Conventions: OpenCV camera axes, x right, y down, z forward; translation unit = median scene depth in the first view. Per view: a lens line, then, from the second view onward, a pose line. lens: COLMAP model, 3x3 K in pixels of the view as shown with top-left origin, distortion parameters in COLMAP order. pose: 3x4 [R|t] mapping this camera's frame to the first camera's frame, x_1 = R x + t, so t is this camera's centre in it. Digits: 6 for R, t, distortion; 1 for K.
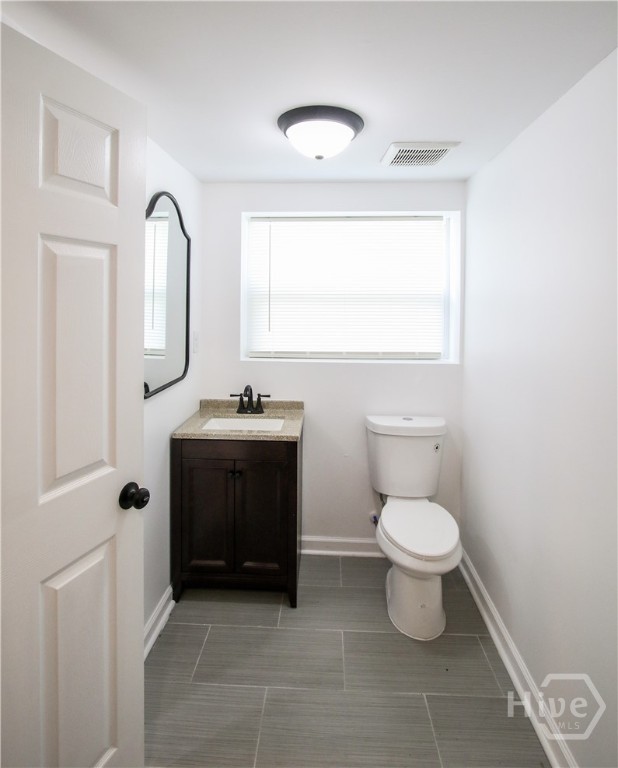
lens RADIAL K [[422.8, 0, 308.0], [0, 422.8, 313.8], [0, 0, 1]] dist [-0.013055, 0.000378]
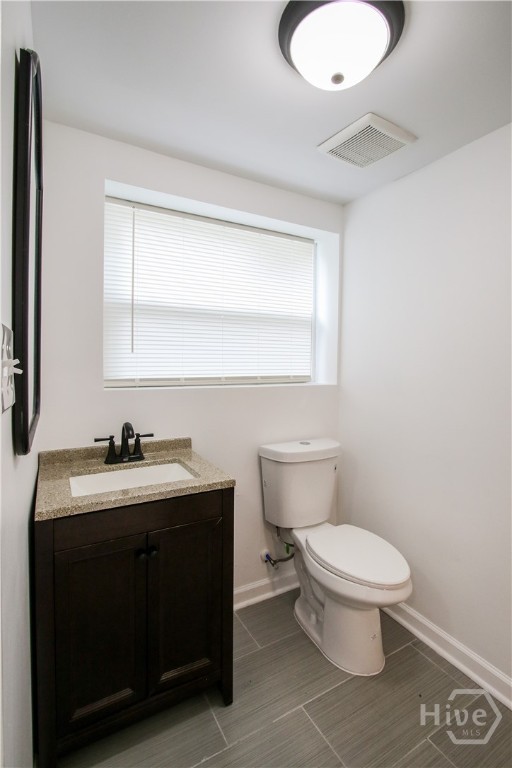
lens RADIAL K [[354.1, 0, 254.0], [0, 354.1, 375.6], [0, 0, 1]] dist [-0.024226, 0.005119]
pose [[0.851271, -0.019210, 0.524374, -0.265569], [0.009337, 0.999726, 0.021465, 0.078964], [-0.524643, -0.013377, 0.851217, 0.381267]]
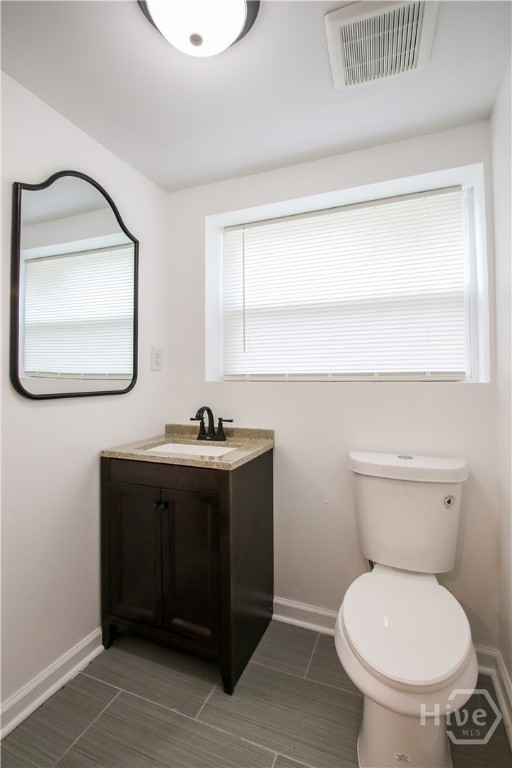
lens RADIAL K [[354.1, 0, 255.1], [0, 354.1, 374.5], [0, 0, 1]] dist [-0.024226, 0.005119]
pose [[0.943901, -0.015315, -0.329874, 0.191037], [0.002668, 0.999245, -0.038757, 0.130447], [0.330218, 0.035703, 0.943229, 0.346320]]
